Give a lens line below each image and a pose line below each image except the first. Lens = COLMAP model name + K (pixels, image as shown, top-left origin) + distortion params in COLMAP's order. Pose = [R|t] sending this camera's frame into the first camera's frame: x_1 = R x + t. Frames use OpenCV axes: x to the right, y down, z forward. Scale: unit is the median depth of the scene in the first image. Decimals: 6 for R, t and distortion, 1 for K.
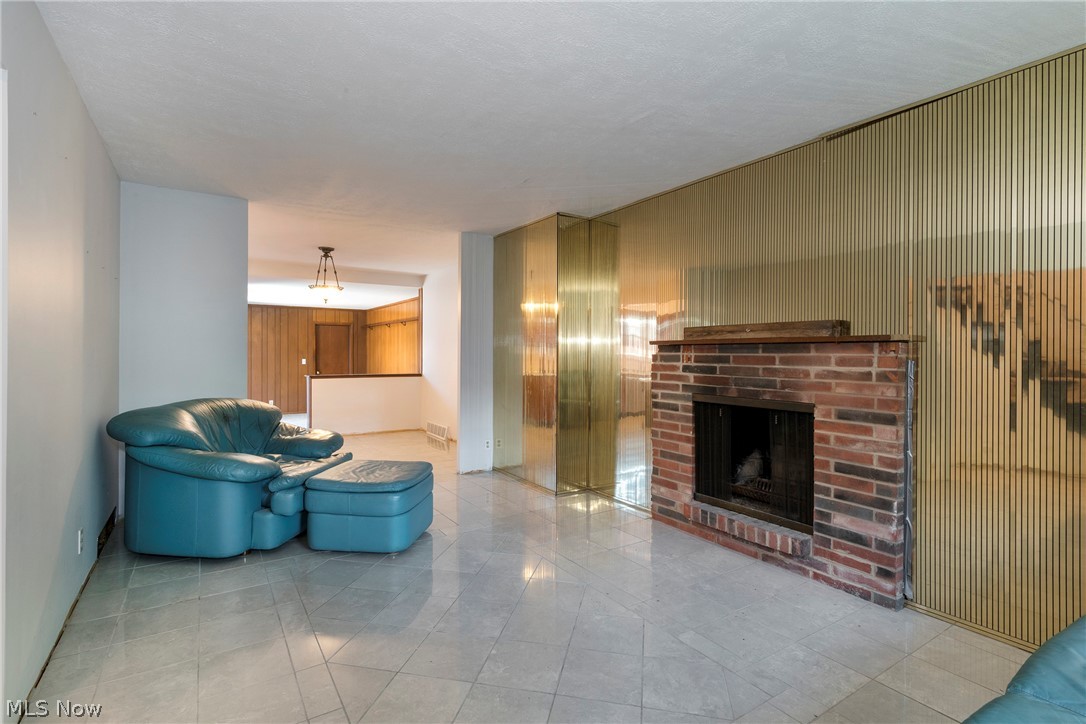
lens RADIAL K [[524.0, 0, 549.2], [0, 524.0, 360.5], [0, 0, 1]] dist [-0.006874, -0.002496]
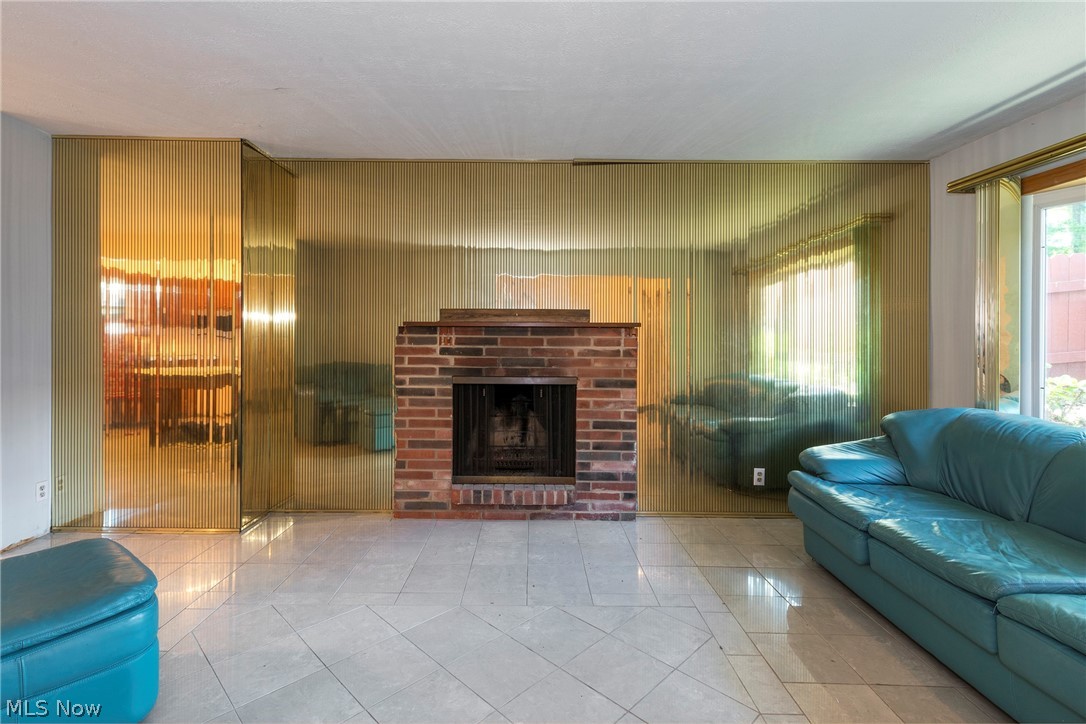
lens RADIAL K [[505.7, 0, 521.3], [0, 505.7, 343.3], [0, 0, 1]] dist [0.002938, -0.000579]
pose [[0.538208, -0.009389, 0.842759, -0.457580], [0.007243, 0.999953, 0.006515, -0.004150], [-0.842781, 0.002598, 0.538251, 0.378860]]
